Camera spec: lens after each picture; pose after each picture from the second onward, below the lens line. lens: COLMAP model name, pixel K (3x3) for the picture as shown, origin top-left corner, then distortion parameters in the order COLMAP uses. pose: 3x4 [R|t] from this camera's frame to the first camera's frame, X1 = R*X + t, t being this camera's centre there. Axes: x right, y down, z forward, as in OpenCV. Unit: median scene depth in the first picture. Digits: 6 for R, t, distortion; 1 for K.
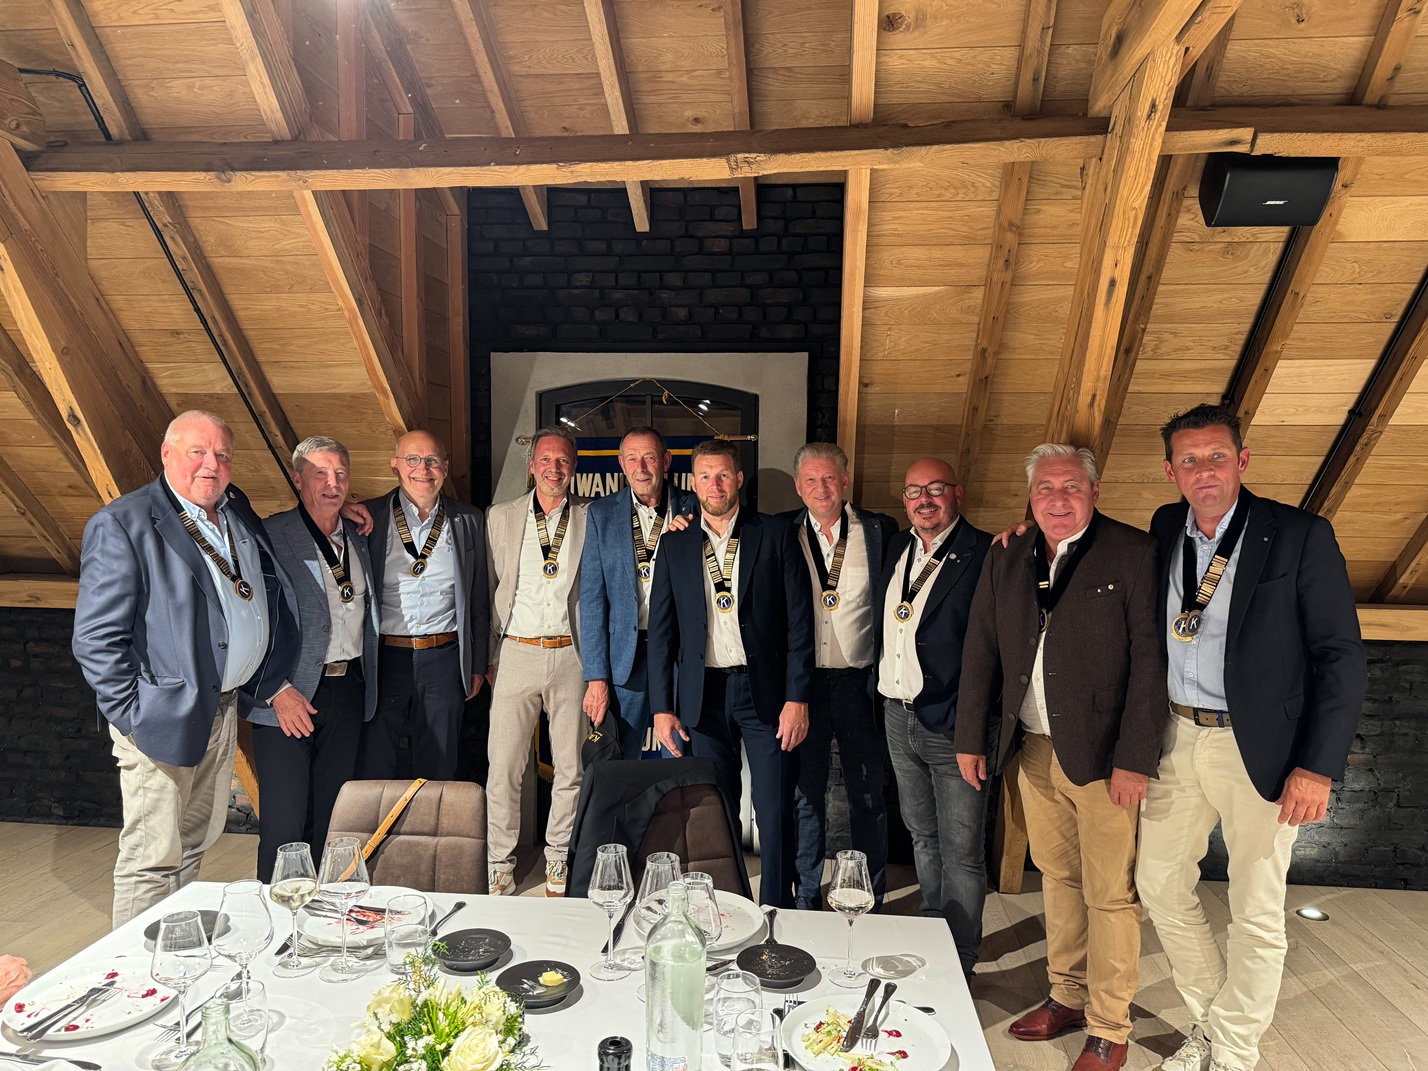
lens RADIAL K [[1002.2, 0, 716.4], [0, 1002.2, 547.6], [0, 0, 1]] dist [0.074663, -0.084114]
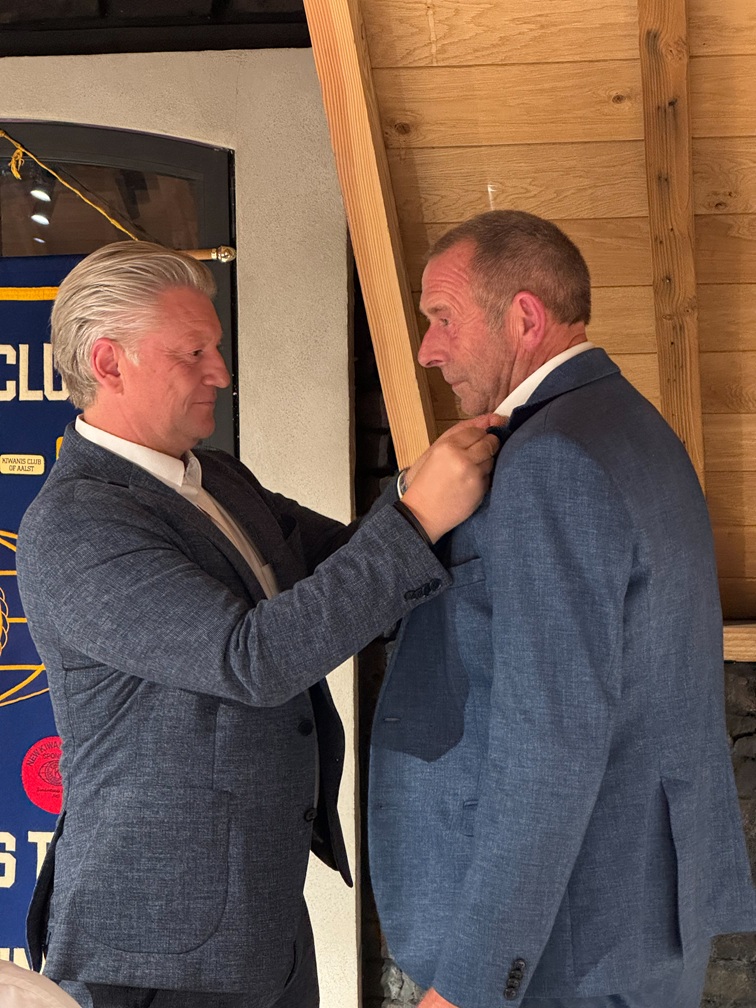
lens RADIAL K [[2273.0, 0, 374.2], [0, 2273.0, 513.5], [0, 0, 1]] dist [0.144742, 0.000000]
pose [[0.996782, -0.021847, -0.077121, 0.194506], [0.023408, 0.999538, 0.019387, -0.021465], [0.076662, -0.021129, 0.996833, 0.059256]]
